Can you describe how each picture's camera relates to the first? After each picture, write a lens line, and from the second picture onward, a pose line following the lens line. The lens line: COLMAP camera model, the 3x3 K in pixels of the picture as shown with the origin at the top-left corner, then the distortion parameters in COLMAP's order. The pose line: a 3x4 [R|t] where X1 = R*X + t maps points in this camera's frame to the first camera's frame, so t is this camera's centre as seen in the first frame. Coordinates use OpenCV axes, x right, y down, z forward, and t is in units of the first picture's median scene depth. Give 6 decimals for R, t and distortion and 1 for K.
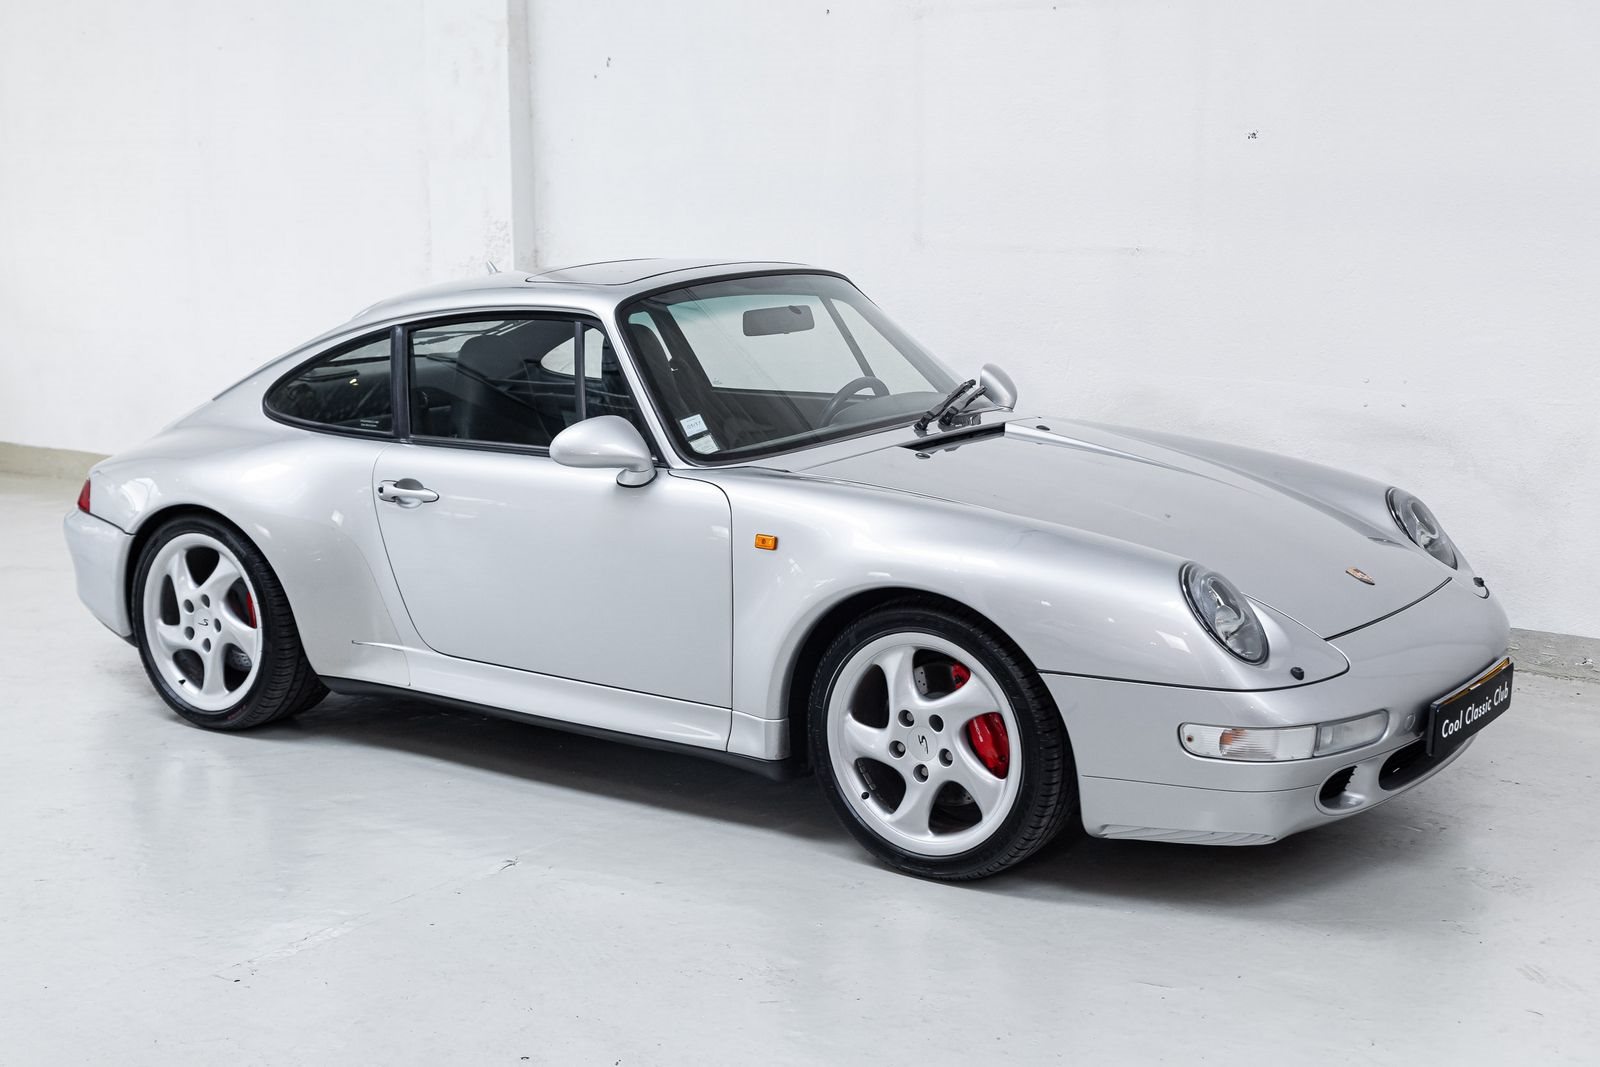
lens RADIAL K [[2151.4, 0, 800.0], [0, 2151.4, 533.5], [0, 0, 1]] dist [-0.004419, 0.016599]
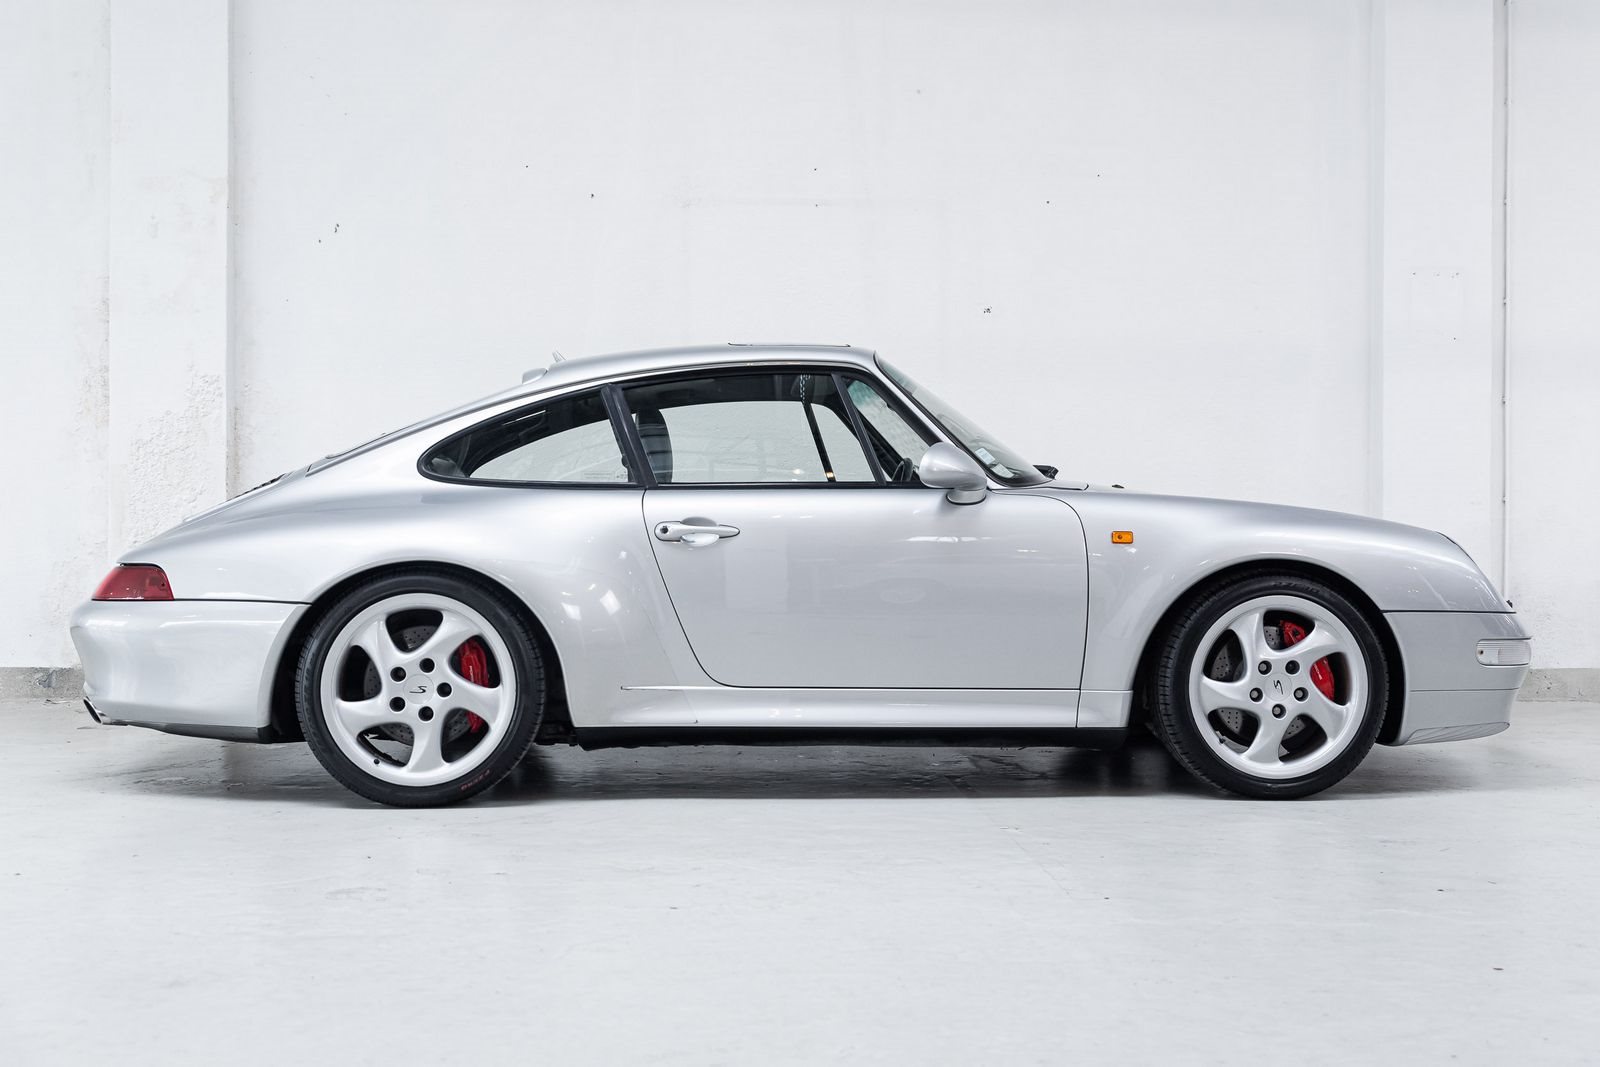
lens RADIAL K [[1805.0, 0, 800.0], [0, 1805.0, 533.5], [0, 0, 1]] dist [0.001512, 0.009666]
pose [[0.770735, 0.007842, 0.637108, -0.698229], [0.104462, 0.984839, -0.138494, 0.107635], [-0.628535, 0.173296, 0.758230, 0.316826]]
